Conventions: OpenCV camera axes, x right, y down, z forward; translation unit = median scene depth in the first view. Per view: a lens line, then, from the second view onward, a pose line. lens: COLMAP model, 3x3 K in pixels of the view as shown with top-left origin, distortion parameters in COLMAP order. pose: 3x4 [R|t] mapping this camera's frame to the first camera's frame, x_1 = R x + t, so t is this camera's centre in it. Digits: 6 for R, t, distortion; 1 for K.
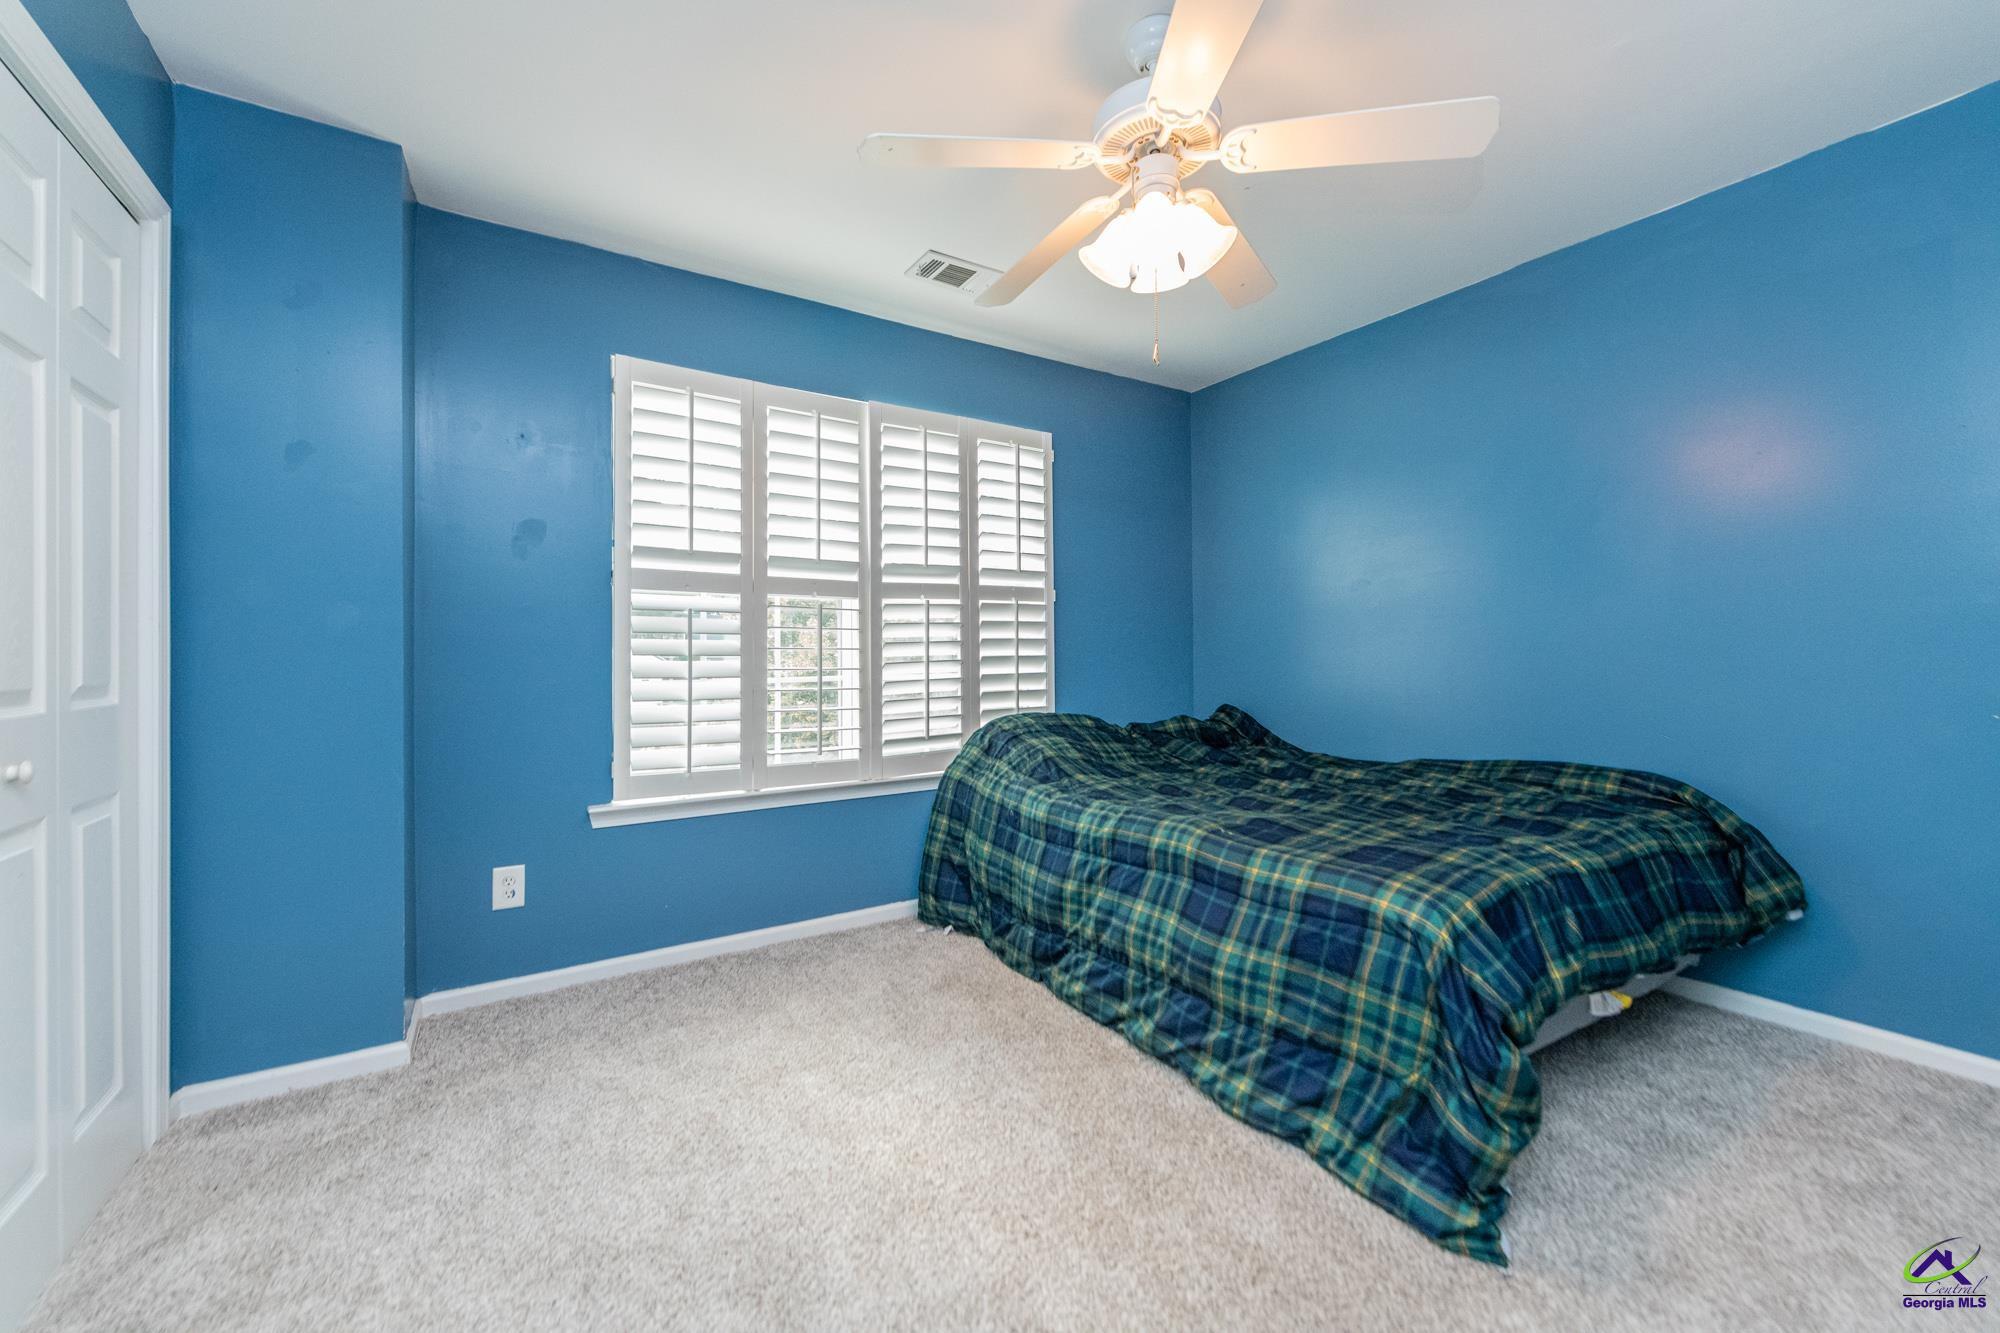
lens RADIAL K [[787.2, 0, 987.7], [0, 787.2, 649.9], [0, 0, 1]] dist [0.017699, -0.007696]
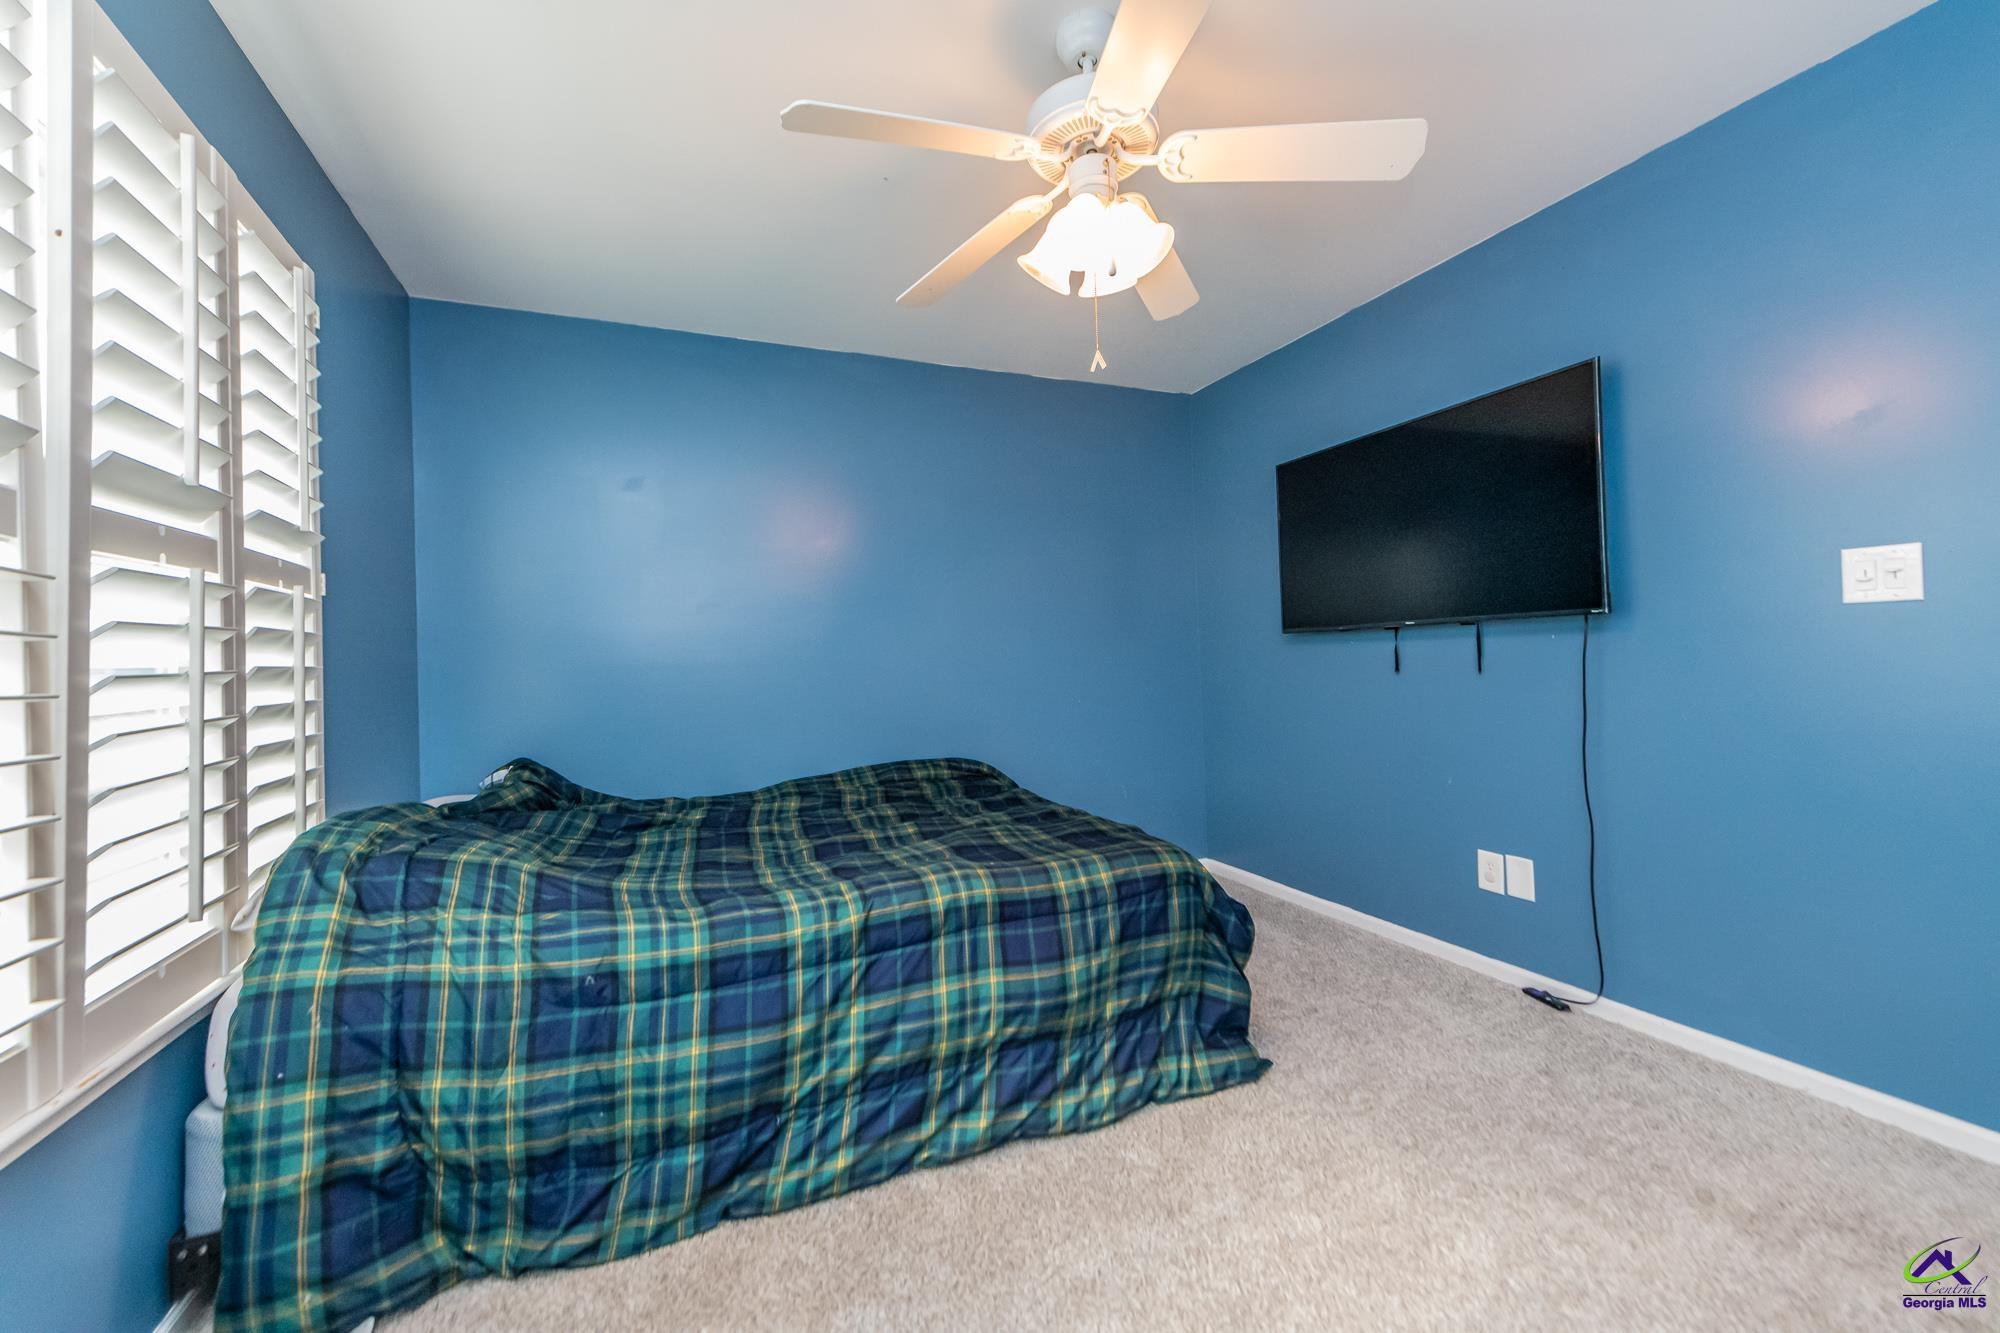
lens RADIAL K [[787.2, 0, 987.7], [0, 787.2, 649.9], [0, 0, 1]] dist [0.017699, -0.007696]
pose [[0.154474, 0.011306, 0.987932, -0.506978], [0.024648, 0.999579, -0.015293, -0.007983], [-0.987689, 0.026713, 0.154130, 0.680900]]
